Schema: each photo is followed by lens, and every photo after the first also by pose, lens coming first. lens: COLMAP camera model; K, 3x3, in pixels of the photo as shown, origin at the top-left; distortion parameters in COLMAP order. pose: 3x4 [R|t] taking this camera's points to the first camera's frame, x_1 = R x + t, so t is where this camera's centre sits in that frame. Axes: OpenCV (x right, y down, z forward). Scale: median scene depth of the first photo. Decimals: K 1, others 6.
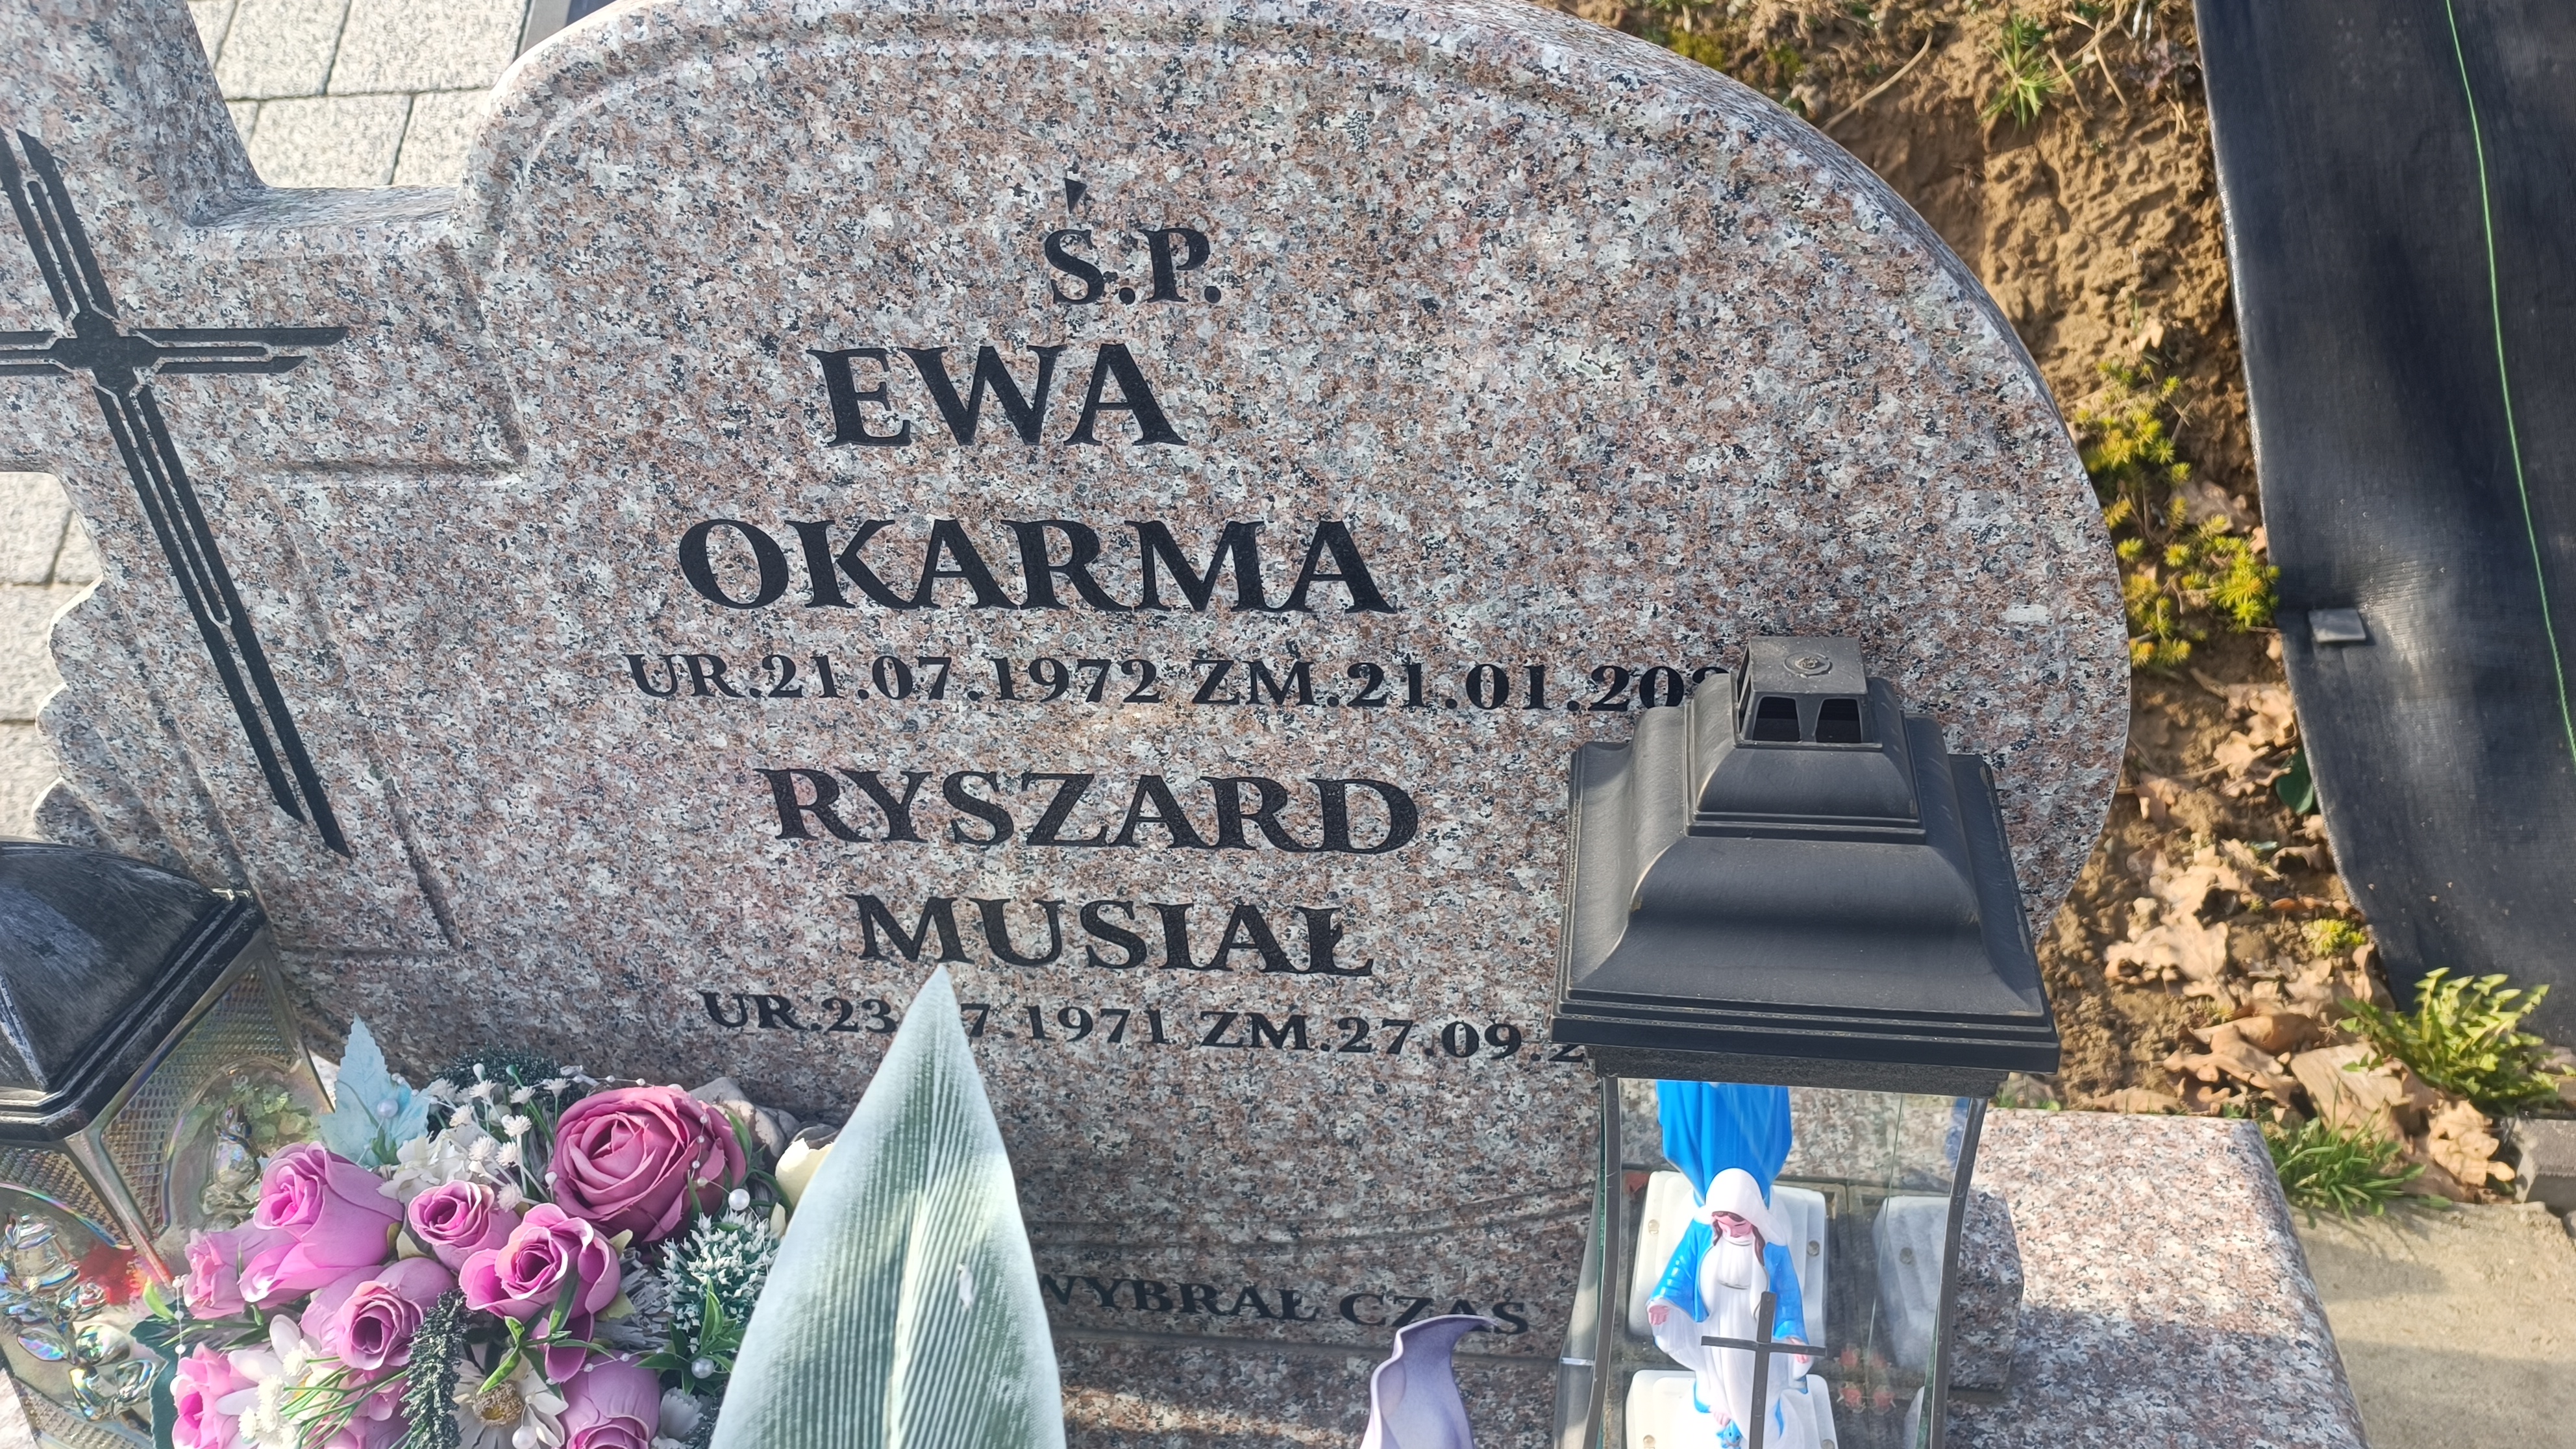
lens RADIAL K [[1865.0, 0, 1285.9], [0, 1865.0, 728.7], [0, 0, 1]] dist [0.023162, -0.005826]
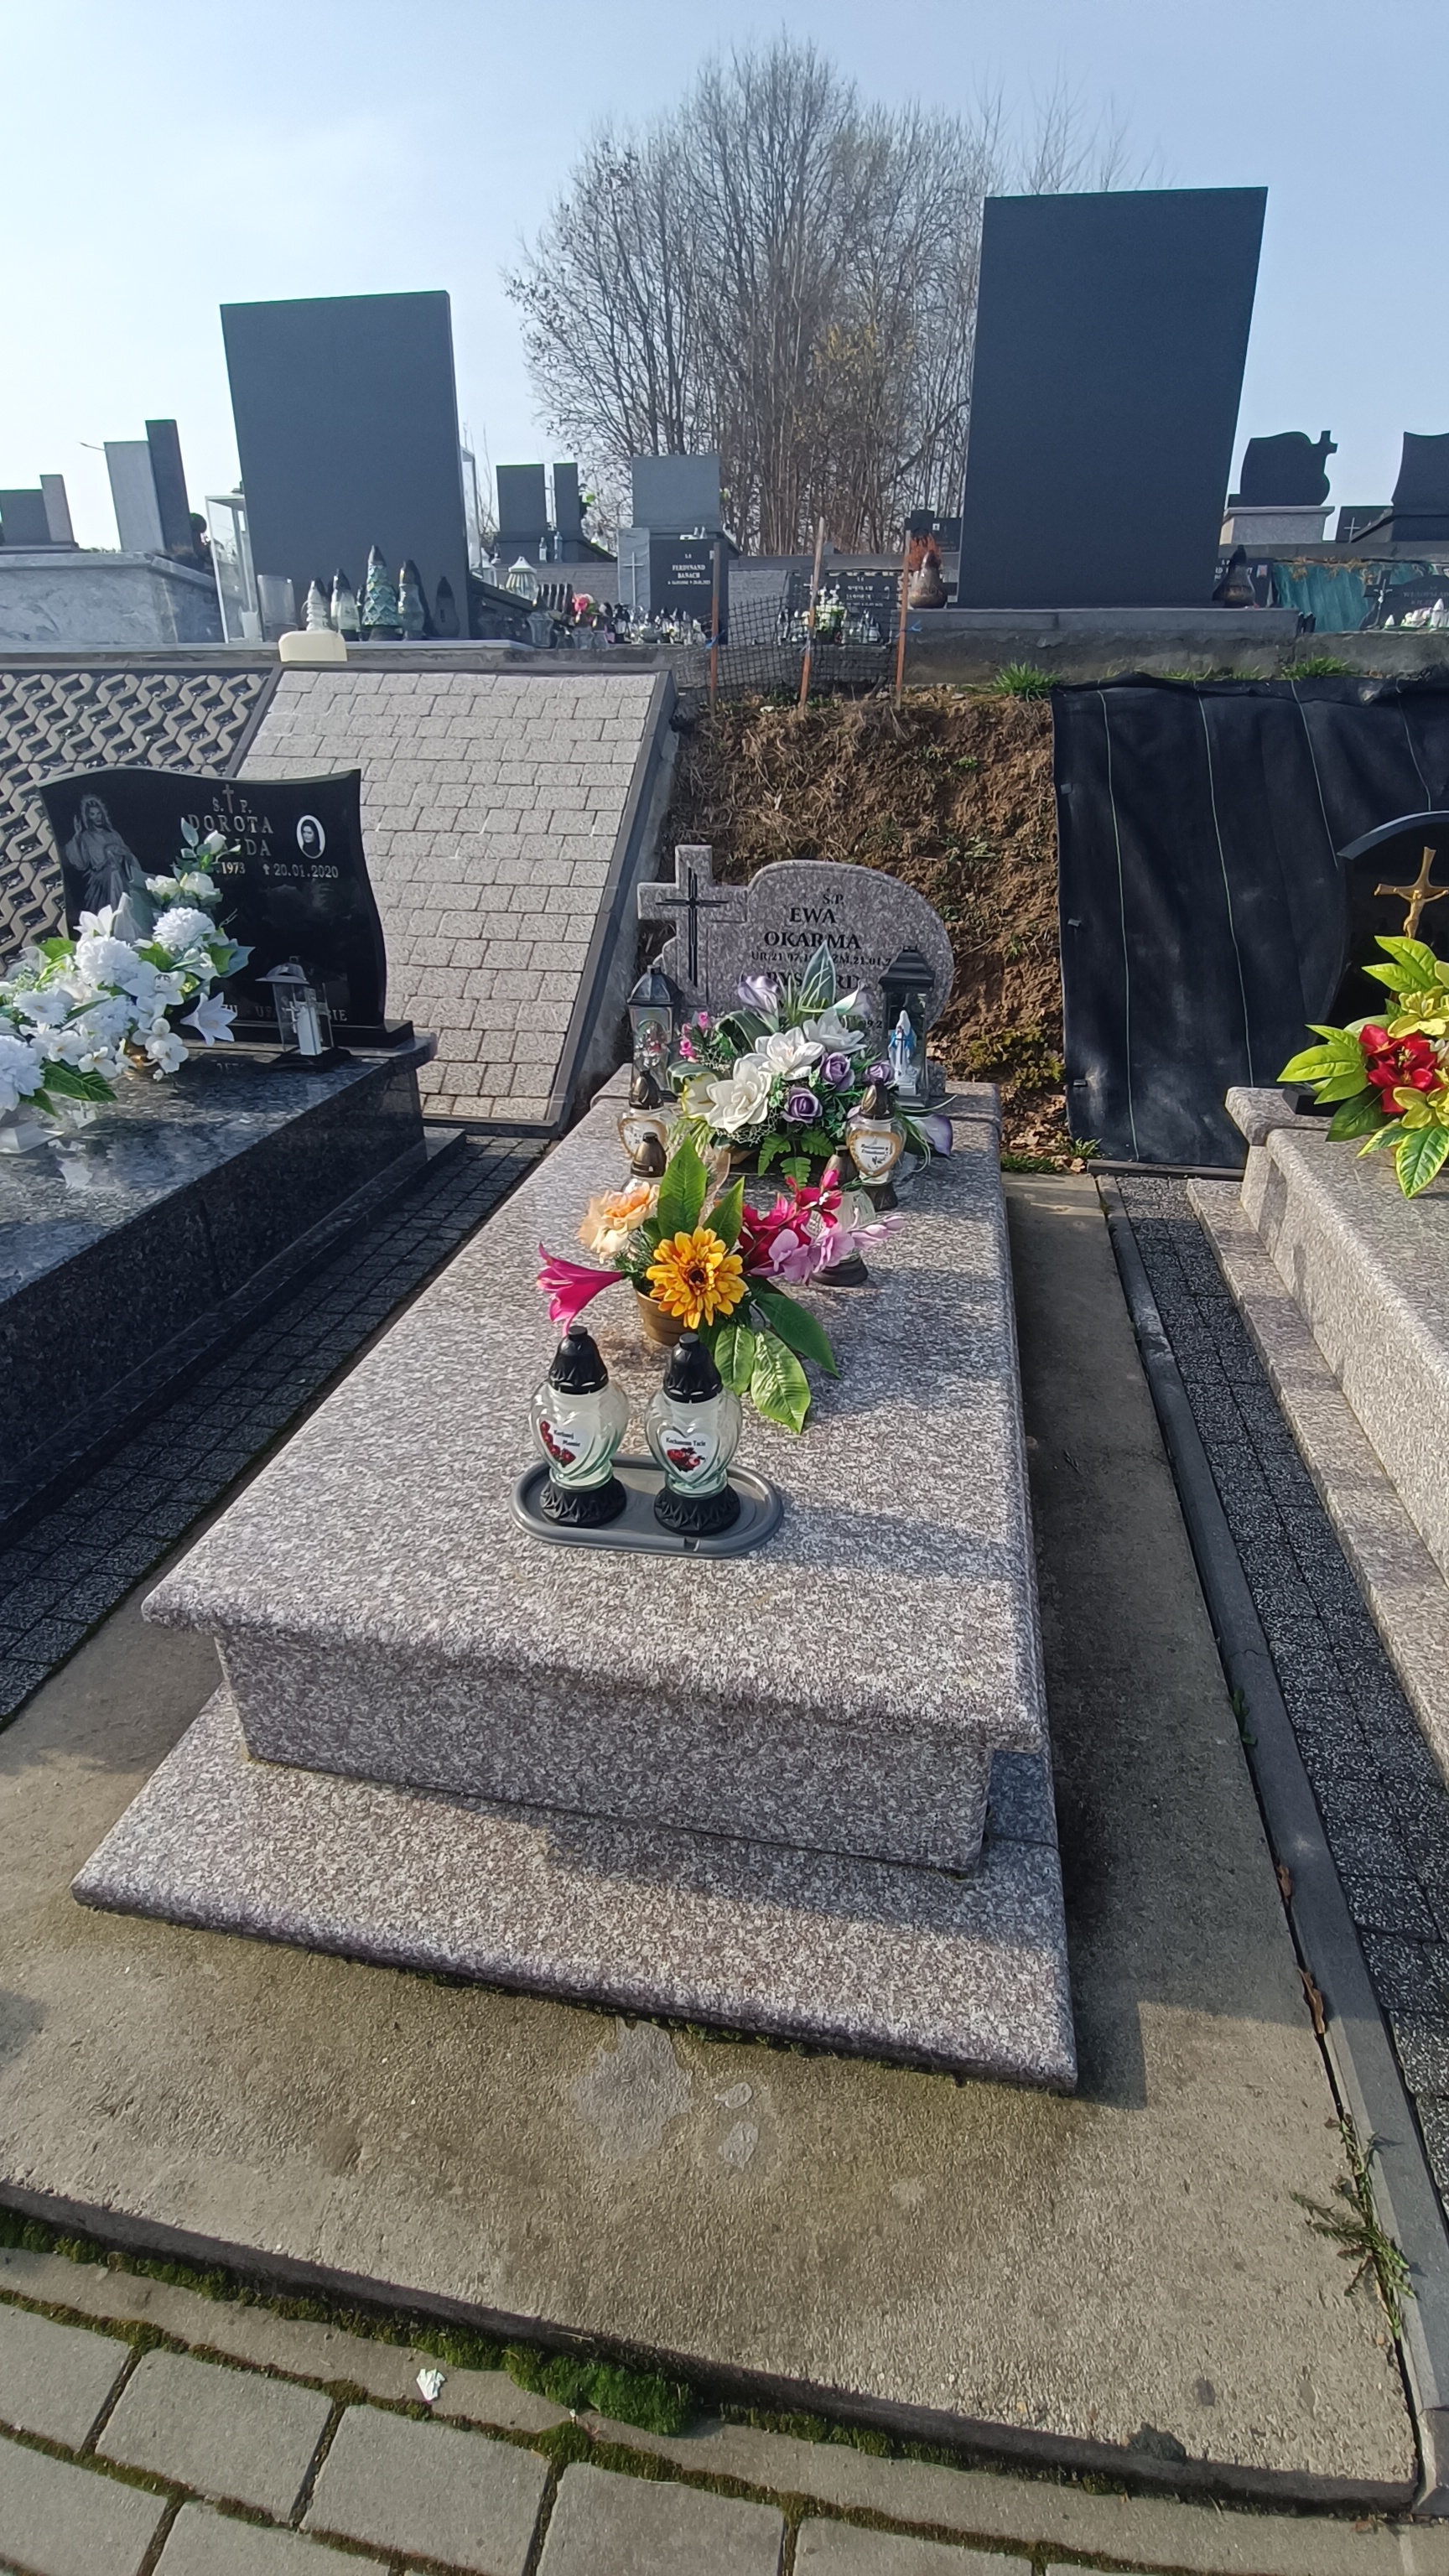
lens RADIAL K [[1178.9, 0, 727.1], [0, 1178.9, 1282.8], [0, 0, 1]] dist [-0.019593, 0.001302]
pose [[0.996293, 0.084571, 0.015744, -0.164301], [-0.081854, 0.988276, -0.128881, 0.717481], [-0.026459, 0.127115, 0.991535, -1.315978]]
